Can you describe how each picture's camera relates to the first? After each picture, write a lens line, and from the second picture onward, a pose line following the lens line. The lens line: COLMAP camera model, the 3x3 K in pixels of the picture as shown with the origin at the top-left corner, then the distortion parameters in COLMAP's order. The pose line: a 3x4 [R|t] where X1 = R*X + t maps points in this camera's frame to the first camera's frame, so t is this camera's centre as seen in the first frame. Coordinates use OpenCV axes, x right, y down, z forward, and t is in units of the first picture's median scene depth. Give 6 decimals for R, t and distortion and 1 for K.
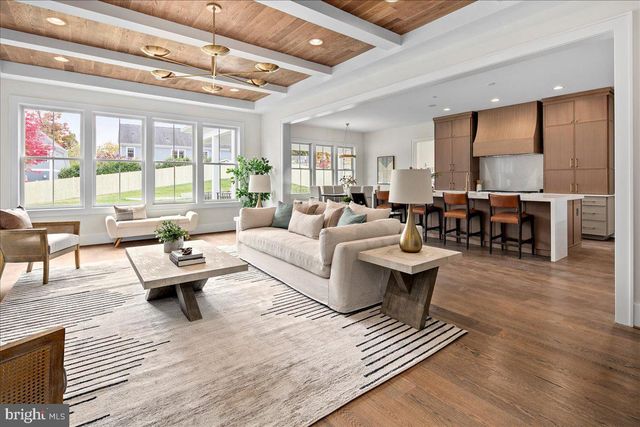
lens RADIAL K [[312.4, 0, 320.6], [0, 312.4, 181.6], [0, 0, 1]] dist [0.000748, -0.000392]
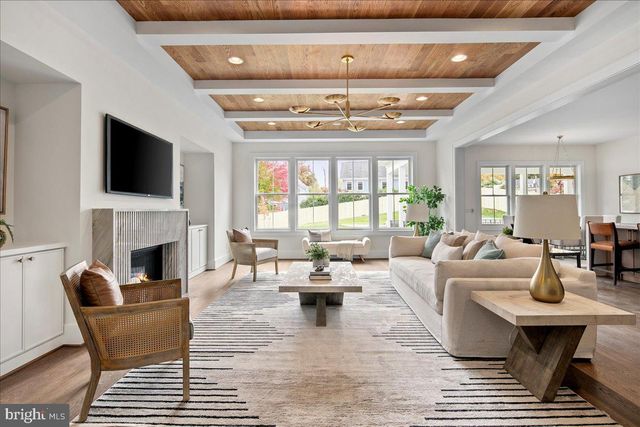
lens RADIAL K [[313.2, 0, 320.4], [0, 313.2, 207.4], [0, 0, 1]] dist [-0.002878, -0.000838]
pose [[0.791282, -0.008421, -0.611393, 0.257284], [0.003009, 0.999947, -0.009878, -0.001881], [0.611444, 0.005977, 0.791265, 0.032048]]
